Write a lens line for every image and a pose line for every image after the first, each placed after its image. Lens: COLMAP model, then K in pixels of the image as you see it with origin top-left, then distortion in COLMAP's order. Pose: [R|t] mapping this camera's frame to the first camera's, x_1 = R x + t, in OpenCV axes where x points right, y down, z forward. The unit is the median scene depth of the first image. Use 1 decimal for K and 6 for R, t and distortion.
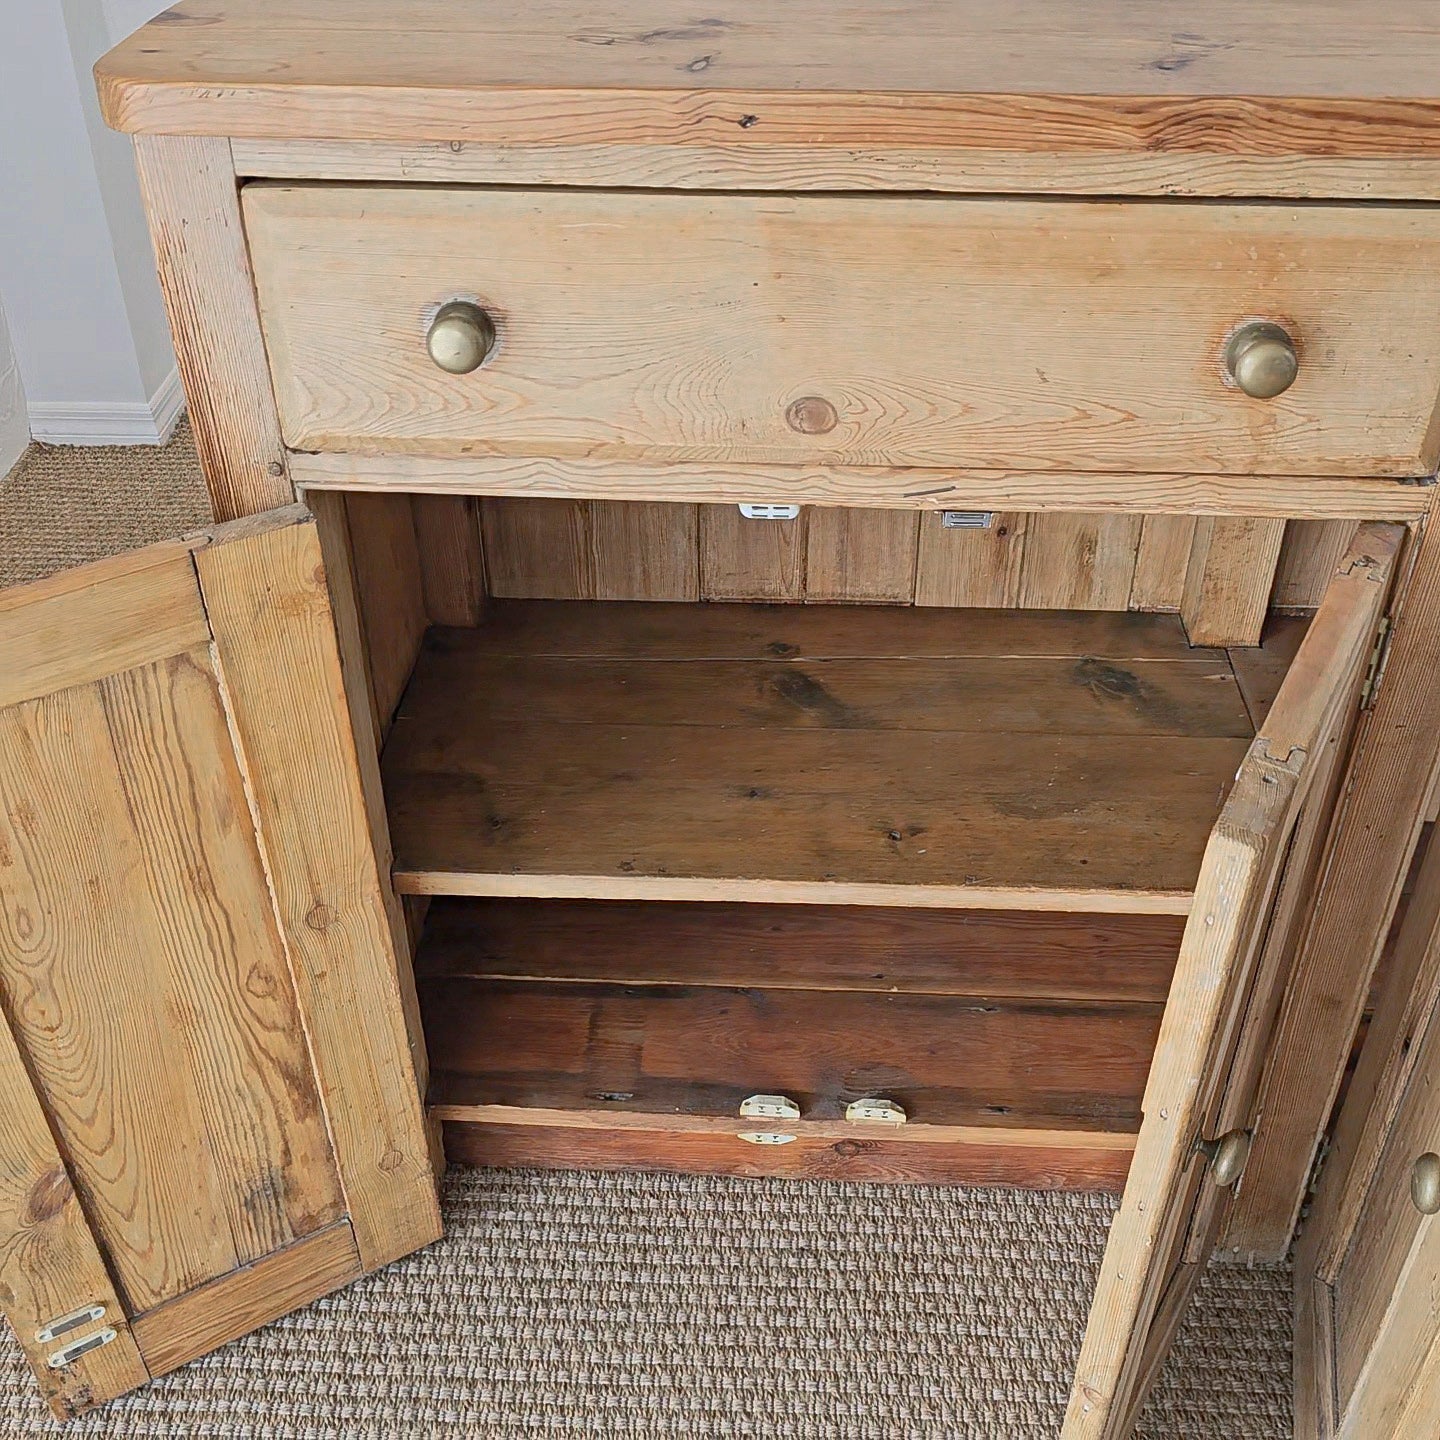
lens RADIAL K [[1601.7, 0, 740.5], [0, 1601.7, 688.6], [0, 0, 1]] dist [-0.002908, 0.000000]
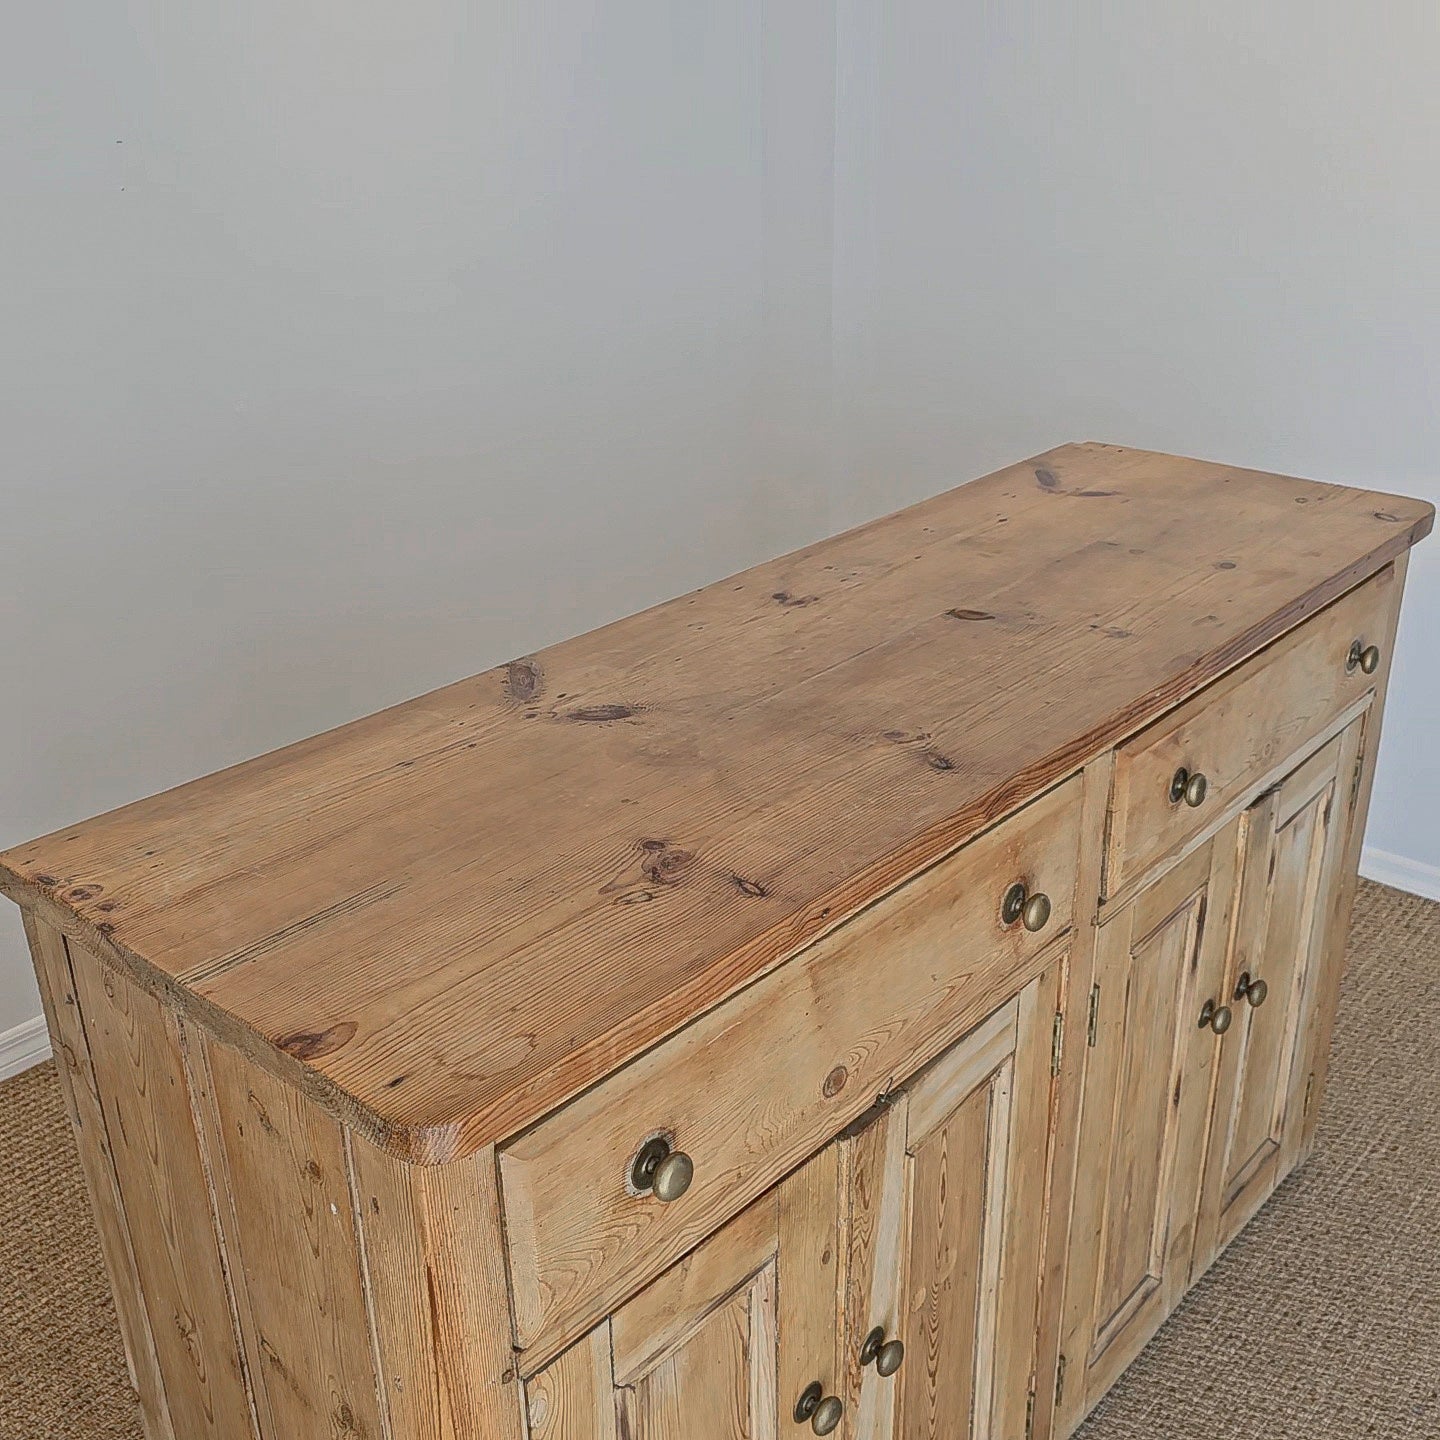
lens RADIAL K [[1601.7, 0, 714.4], [0, 1601.7, 709.4], [0, 0, 1]] dist [-0.002908, 0.000000]
pose [[0.635742, -0.323755, 0.700724, -0.789661], [0.460123, 0.887826, -0.007252, -0.448724], [-0.619773, 0.327030, 0.713395, 0.022594]]
